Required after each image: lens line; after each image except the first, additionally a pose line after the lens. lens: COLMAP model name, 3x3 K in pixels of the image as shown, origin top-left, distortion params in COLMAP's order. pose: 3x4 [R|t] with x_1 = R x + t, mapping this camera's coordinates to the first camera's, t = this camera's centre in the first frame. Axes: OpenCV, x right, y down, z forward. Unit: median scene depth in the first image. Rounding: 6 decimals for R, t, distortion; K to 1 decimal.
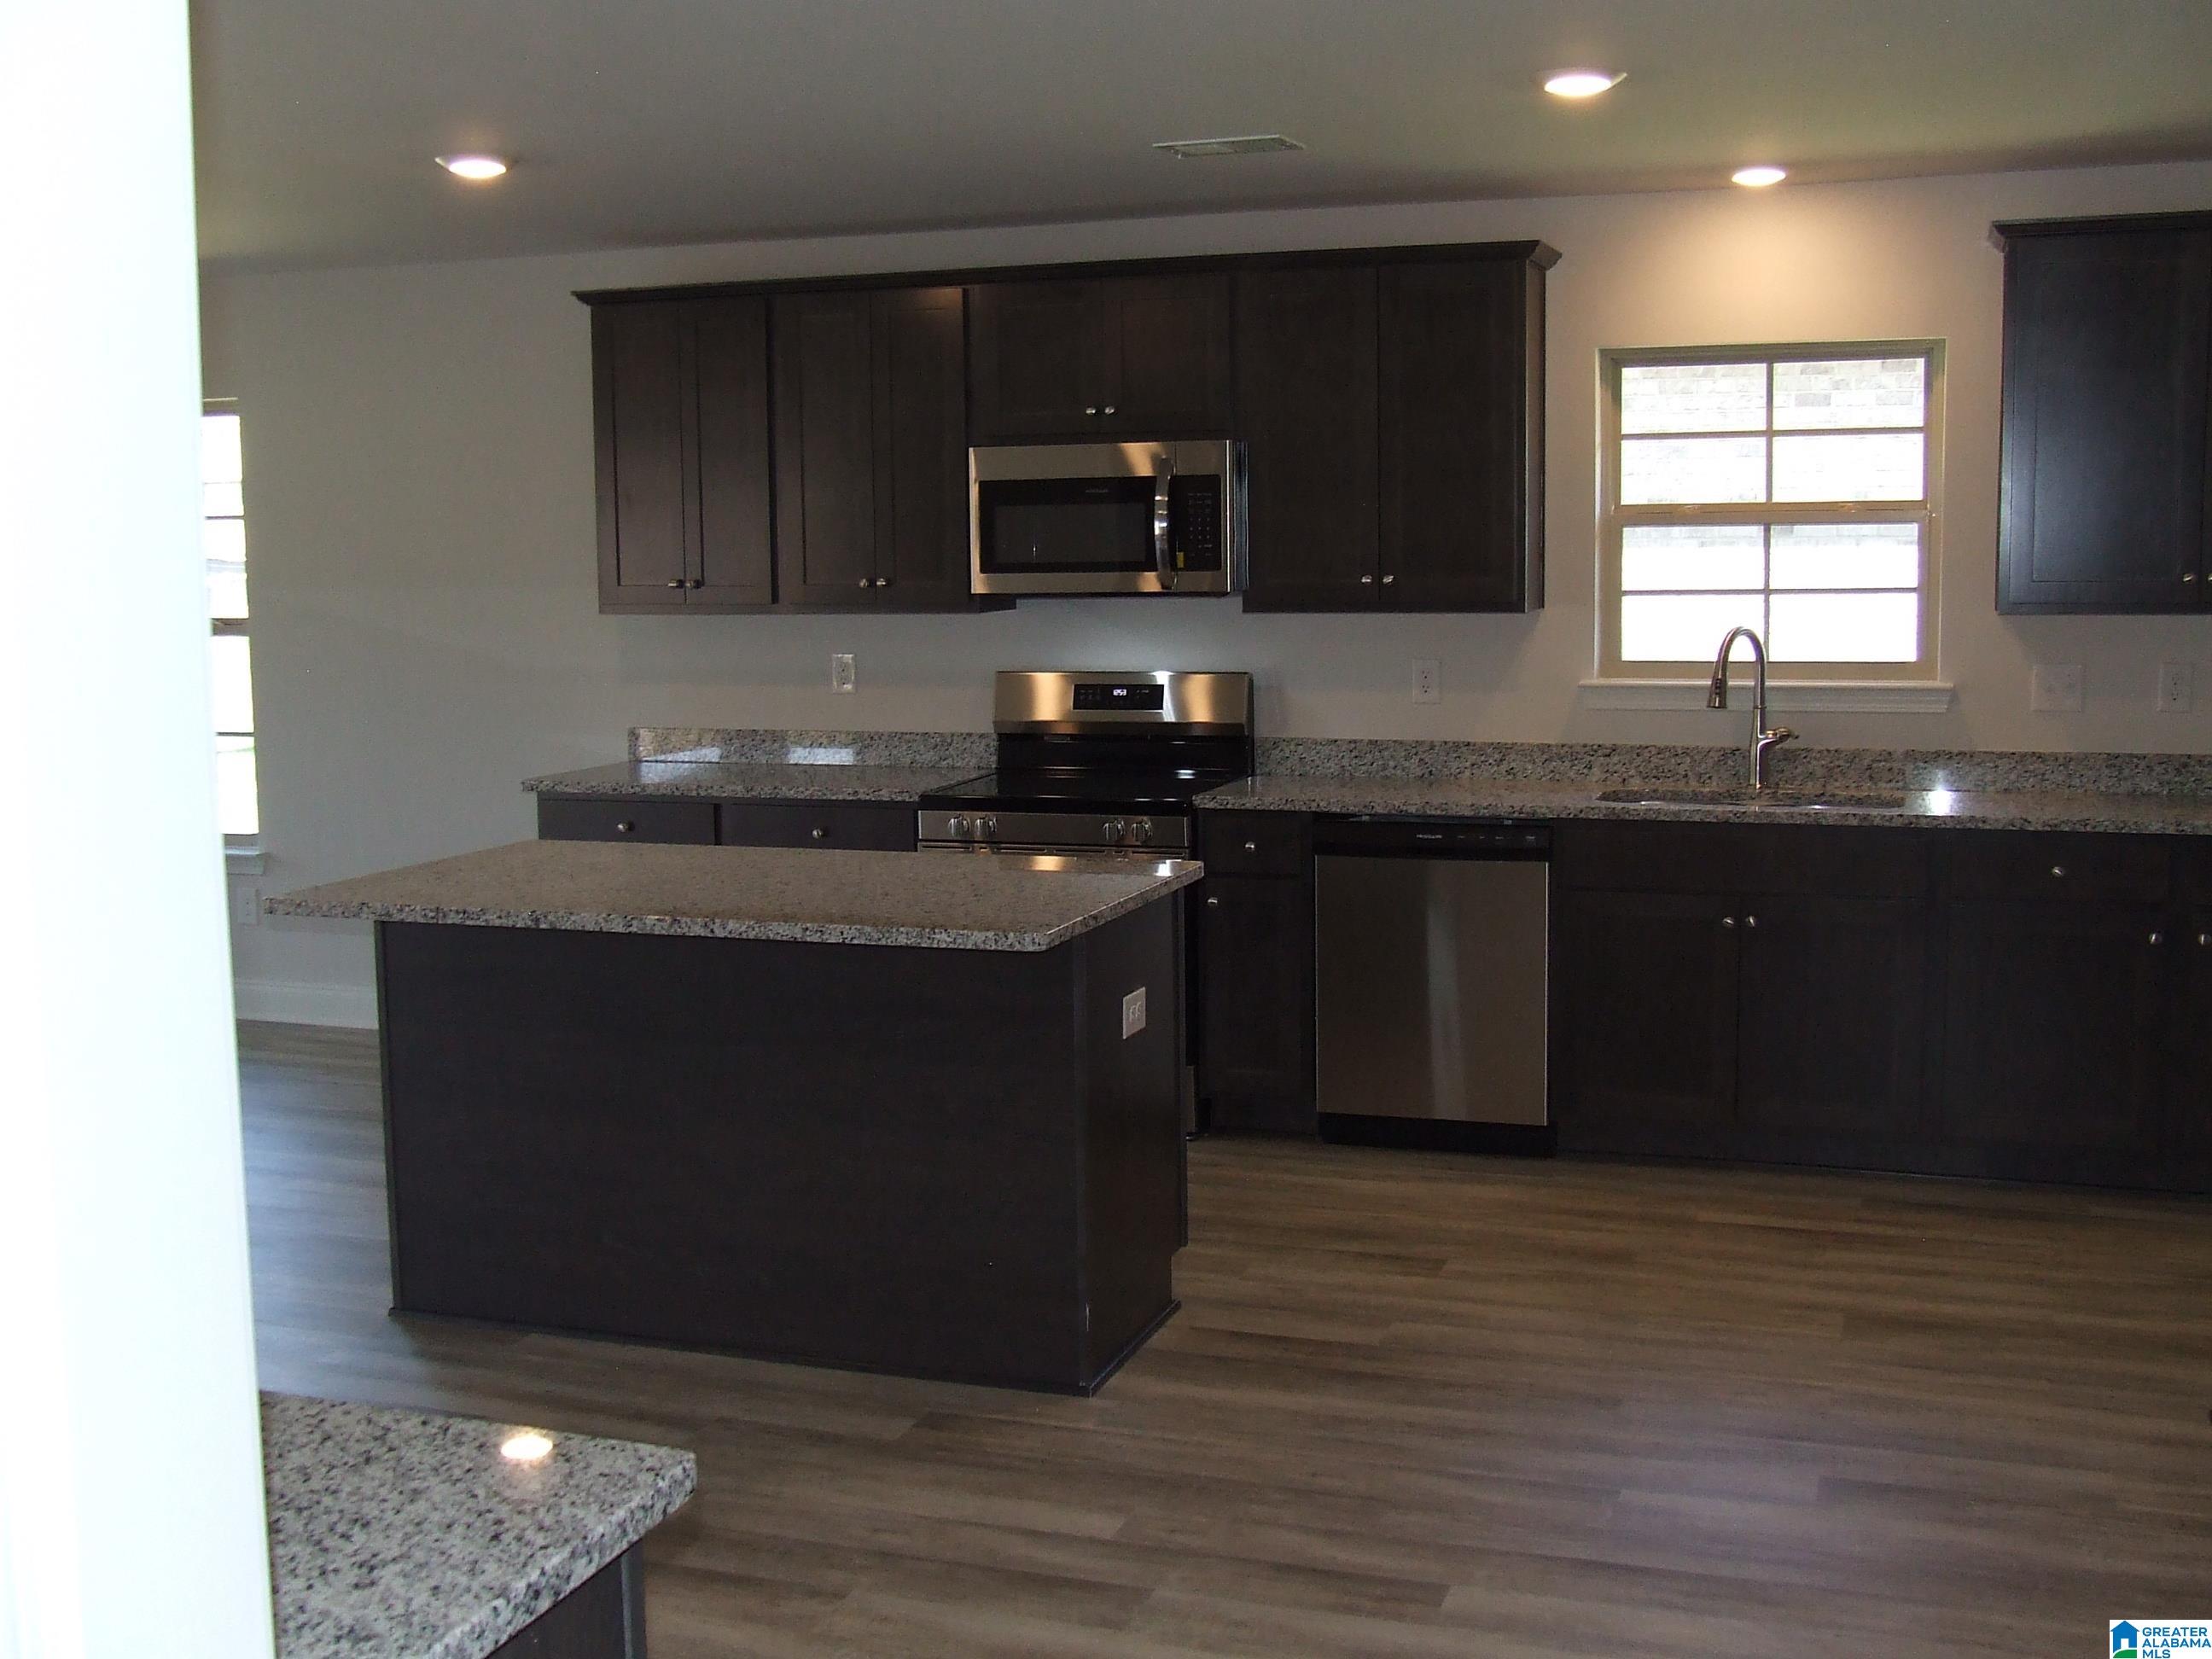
lens RADIAL K [[2423.2, 0, 1088.1], [0, 2423.2, 819.9], [0, 0, 1]] dist [-0.098961, 0.115493]
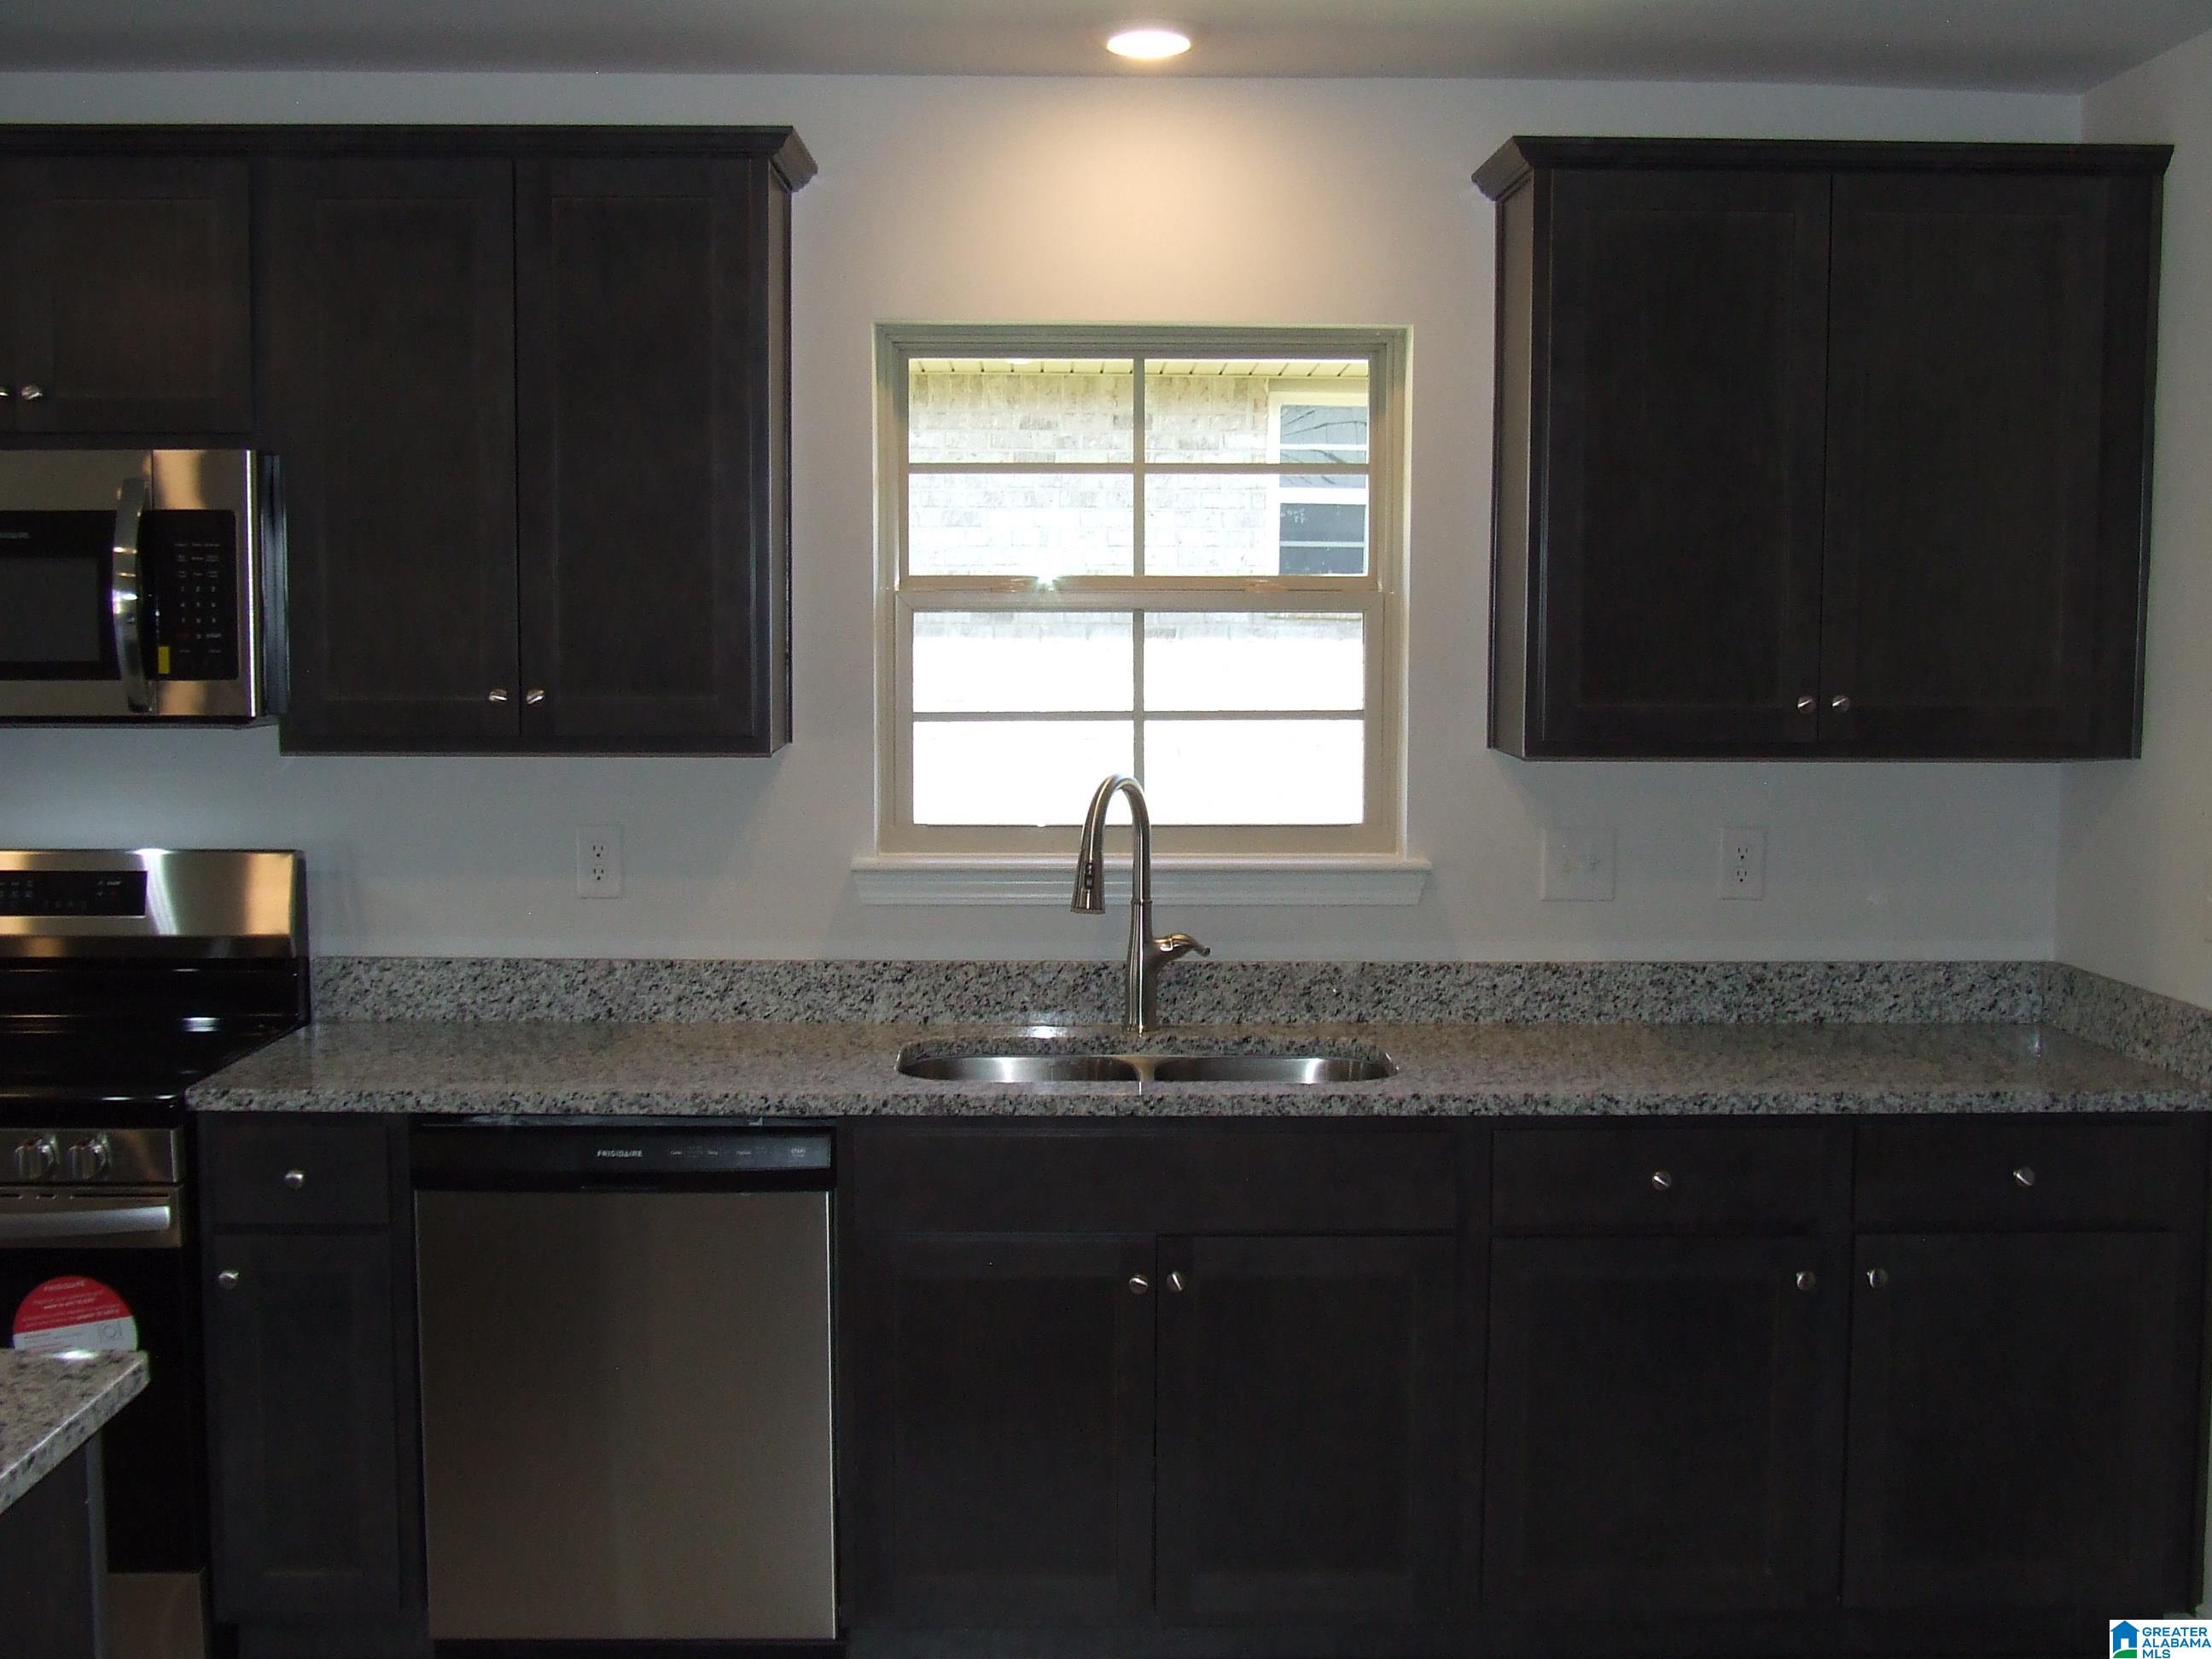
lens RADIAL K [[2408.6, 0, 1084.2], [0, 2408.6, 832.0], [0, 0, 1]] dist [-0.096325, 0.111751]
pose [[0.936292, -0.013949, 0.350947, 0.045936], [0.023544, 0.999456, -0.023087, -0.051619], [-0.350434, 0.029879, 0.936111, 0.424148]]
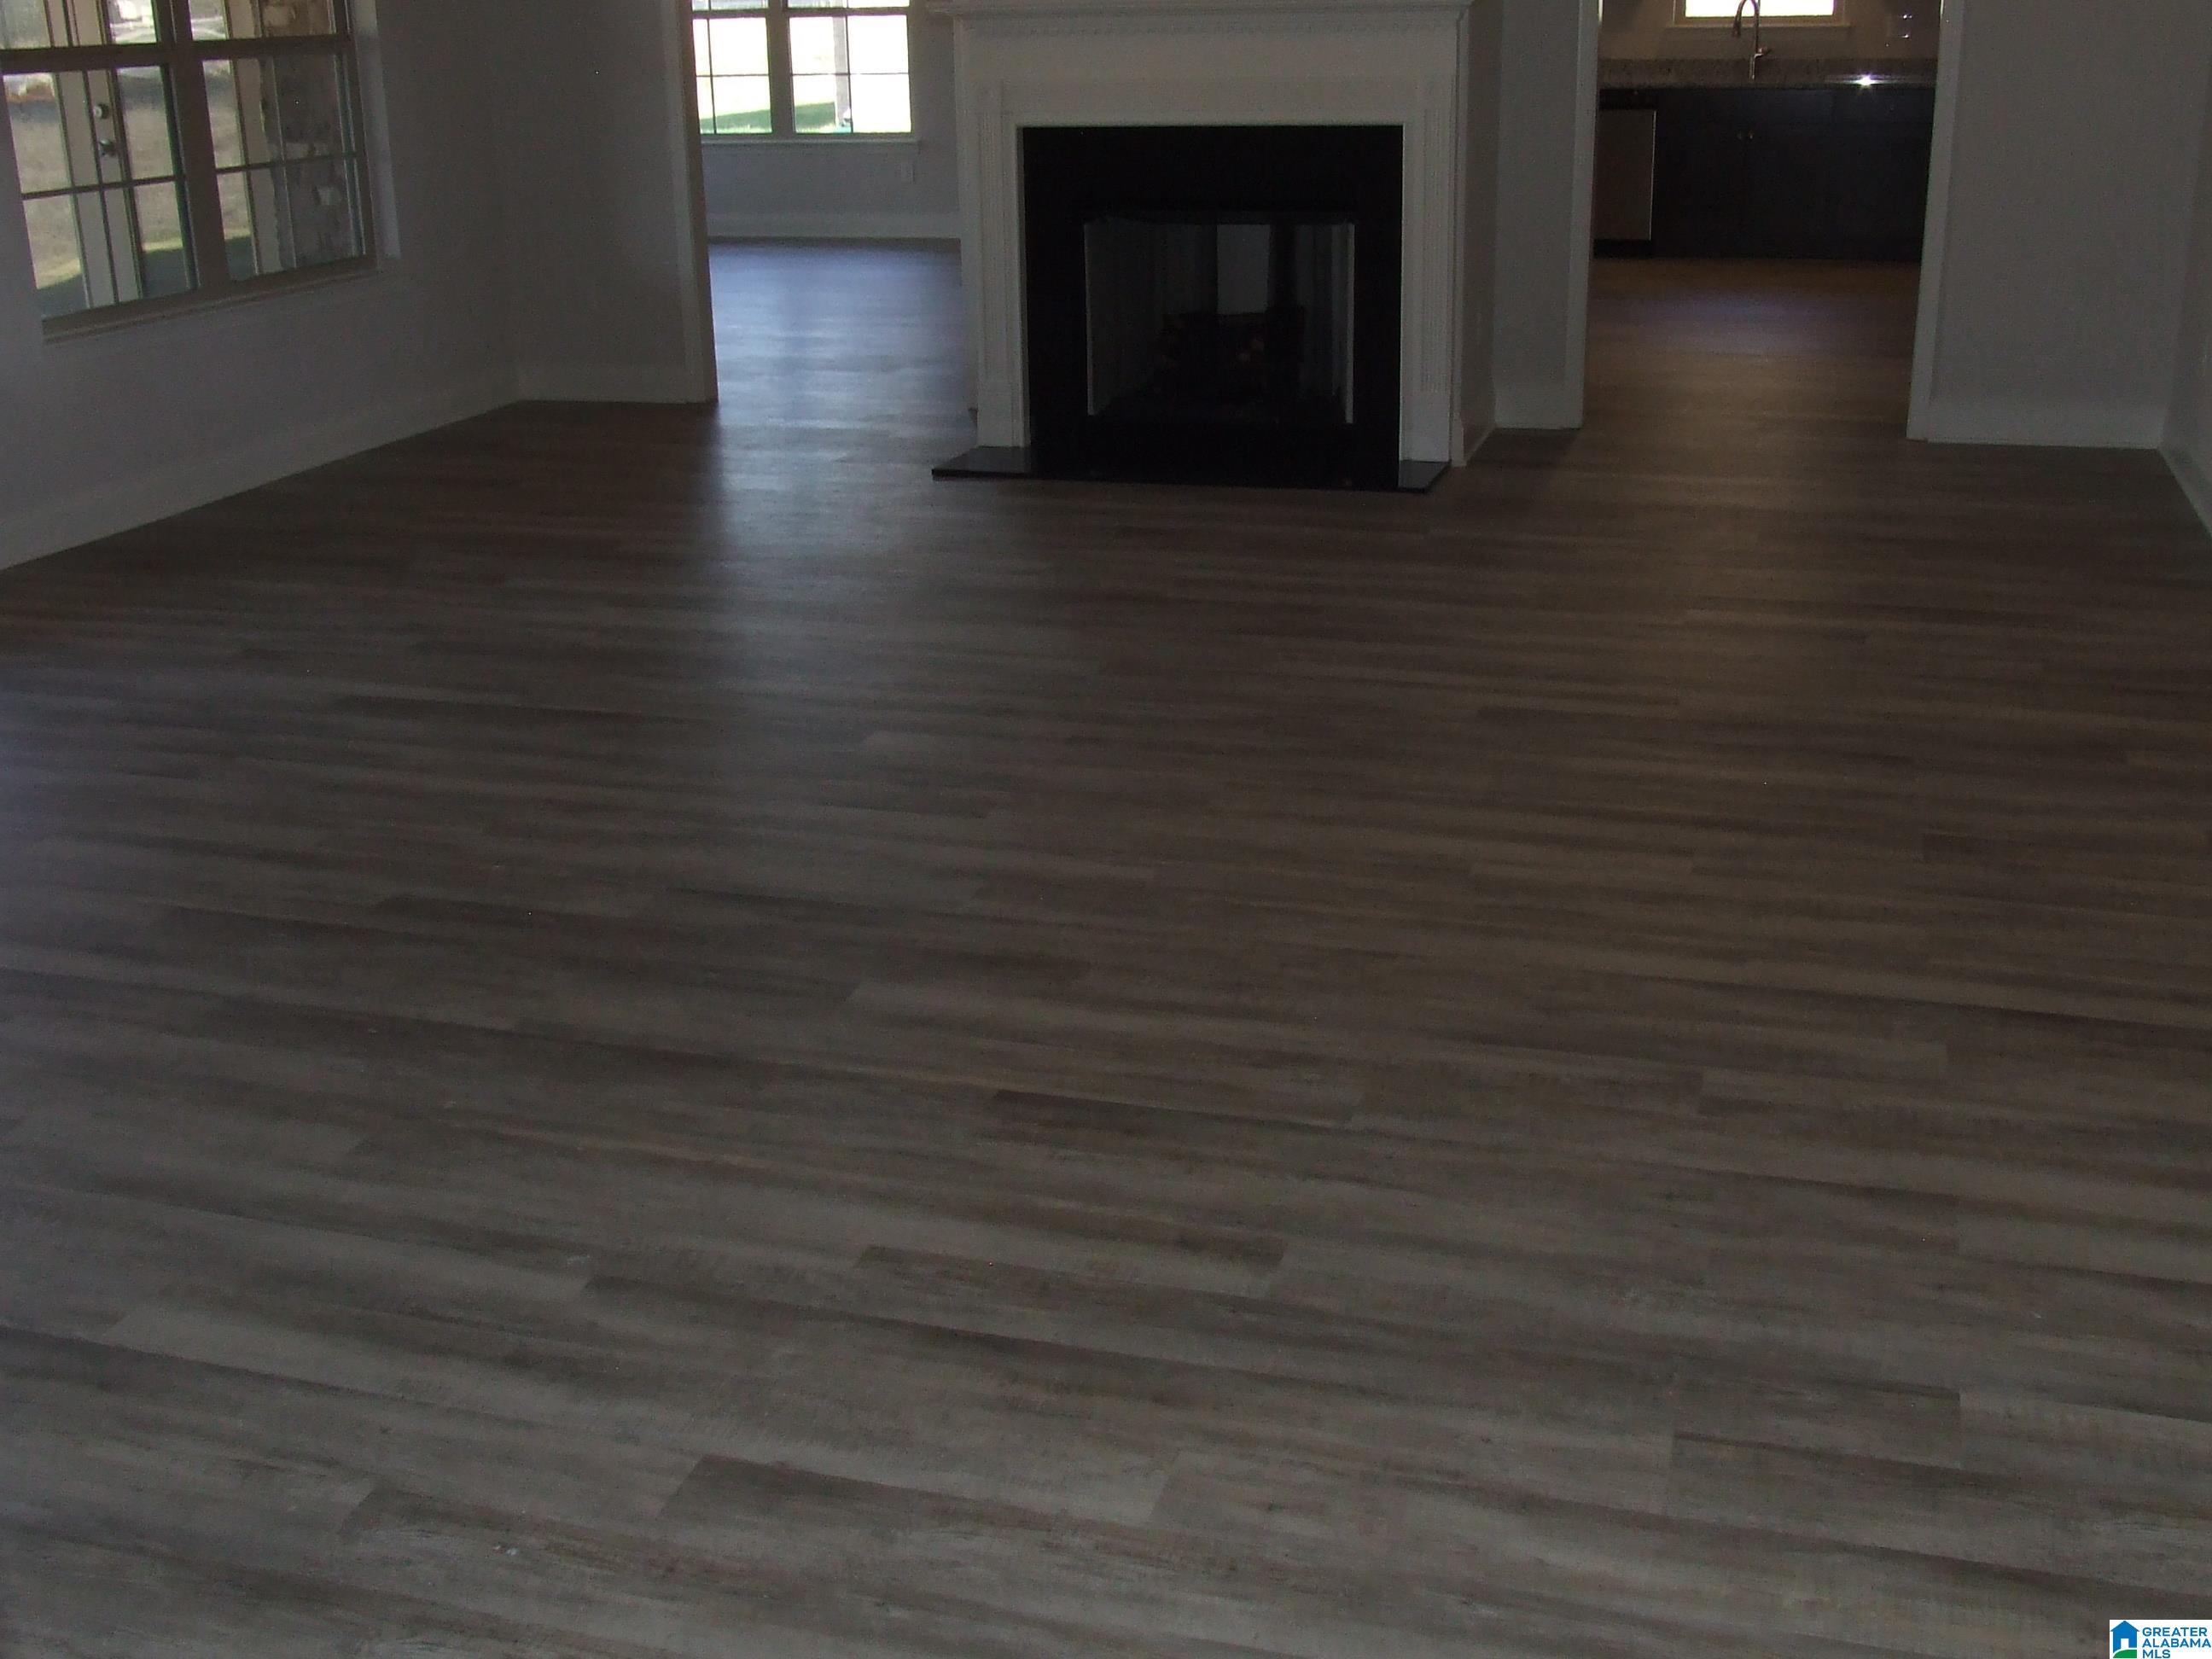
lens RADIAL K [[2408.6, 0, 1084.2], [0, 2408.6, 832.0], [0, 0, 1]] dist [-0.096325, 0.111751]
pose [[0.999220, -0.020058, 0.034002, -0.377740], [0.012074, 0.975308, 0.220521, 0.161895], [-0.037586, -0.219938, 0.974789, -1.106956]]
